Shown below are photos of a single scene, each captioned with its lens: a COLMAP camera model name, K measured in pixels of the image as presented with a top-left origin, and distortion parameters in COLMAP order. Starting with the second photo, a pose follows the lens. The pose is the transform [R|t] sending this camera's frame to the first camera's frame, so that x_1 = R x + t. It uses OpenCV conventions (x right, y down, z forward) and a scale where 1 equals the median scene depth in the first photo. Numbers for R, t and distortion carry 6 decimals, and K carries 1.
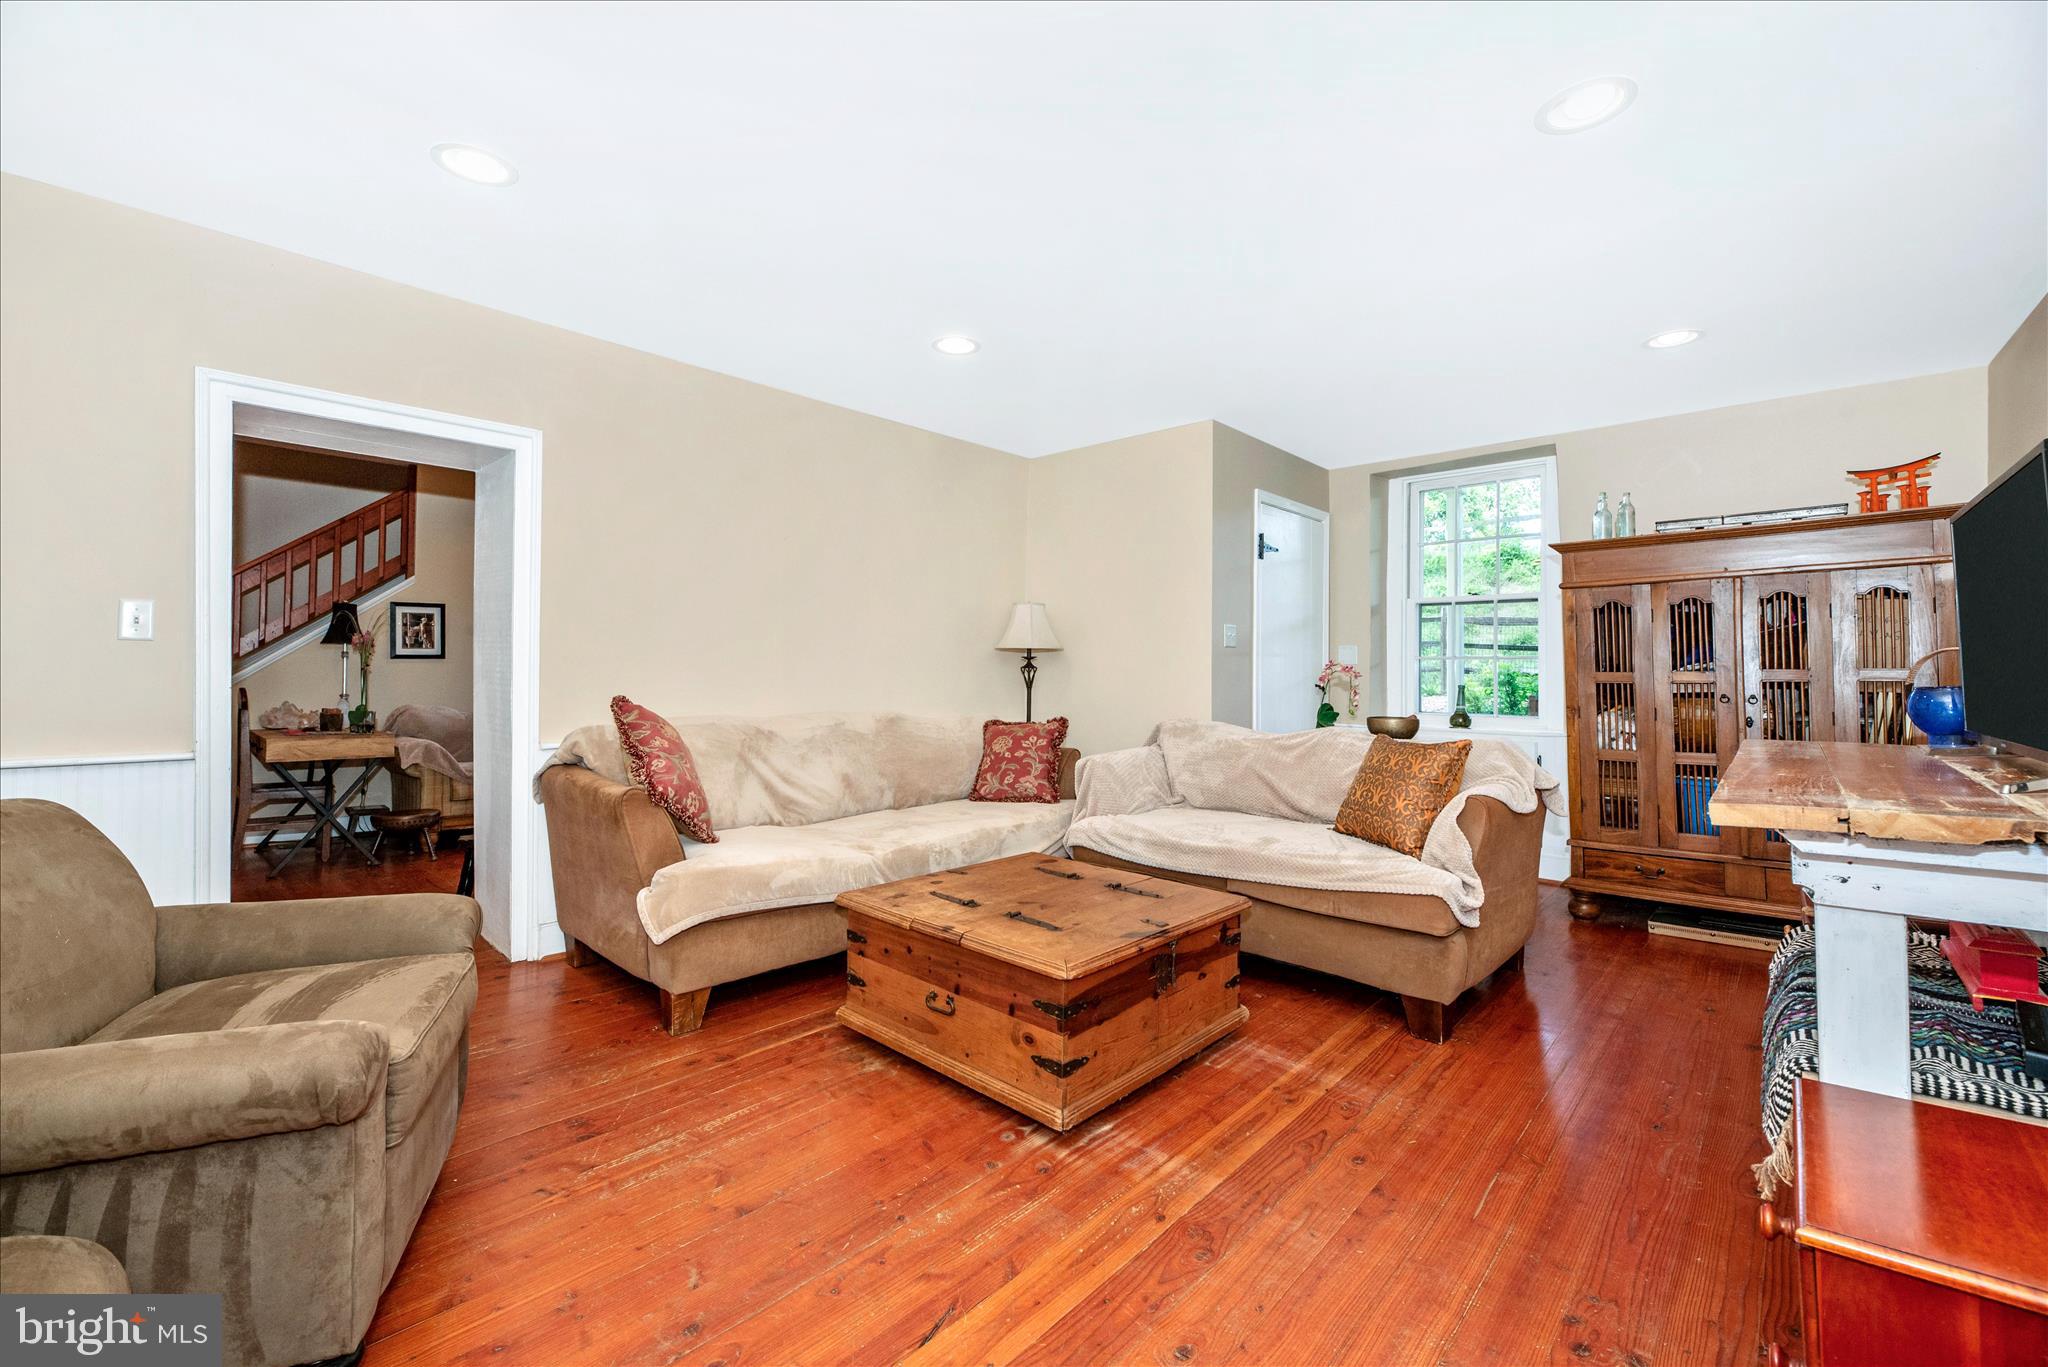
lens RADIAL K [[853.9, 0, 1020.0], [0, 853.9, 669.1], [0, 0, 1]] dist [-0.001576, -0.000140]
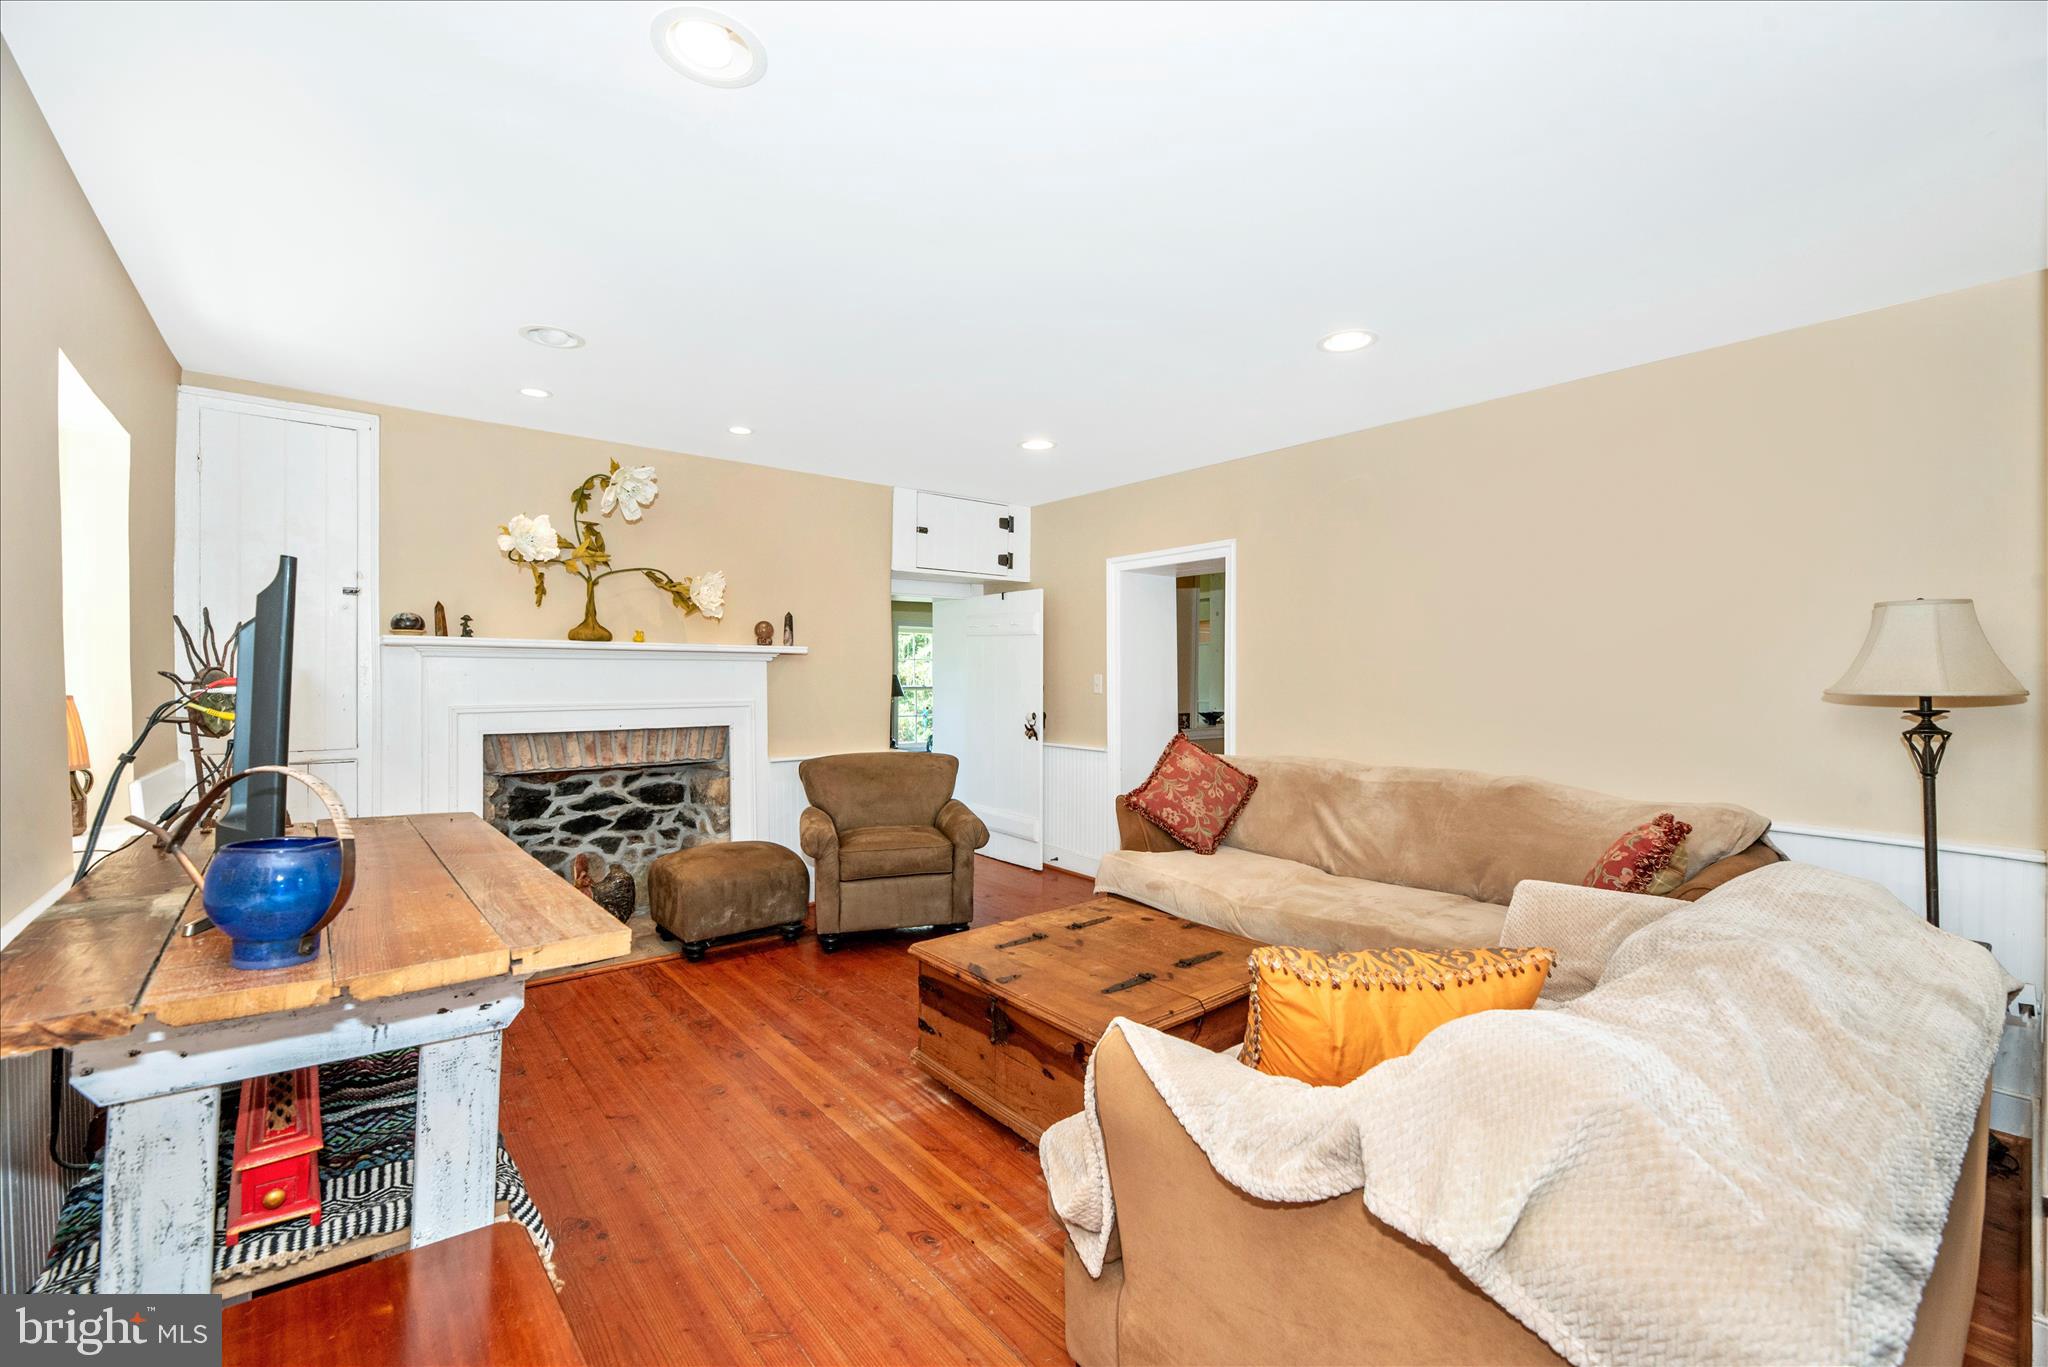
lens RADIAL K [[853.9, 0, 1020.0], [0, 853.9, 669.1], [0, 0, 1]] dist [-0.001576, -0.000140]
pose [[-0.137118, -0.009673, -0.990507, 1.298466], [0.001311, 0.999950, -0.009947, -0.080313], [0.990554, -0.002662, -0.137098, 1.252322]]
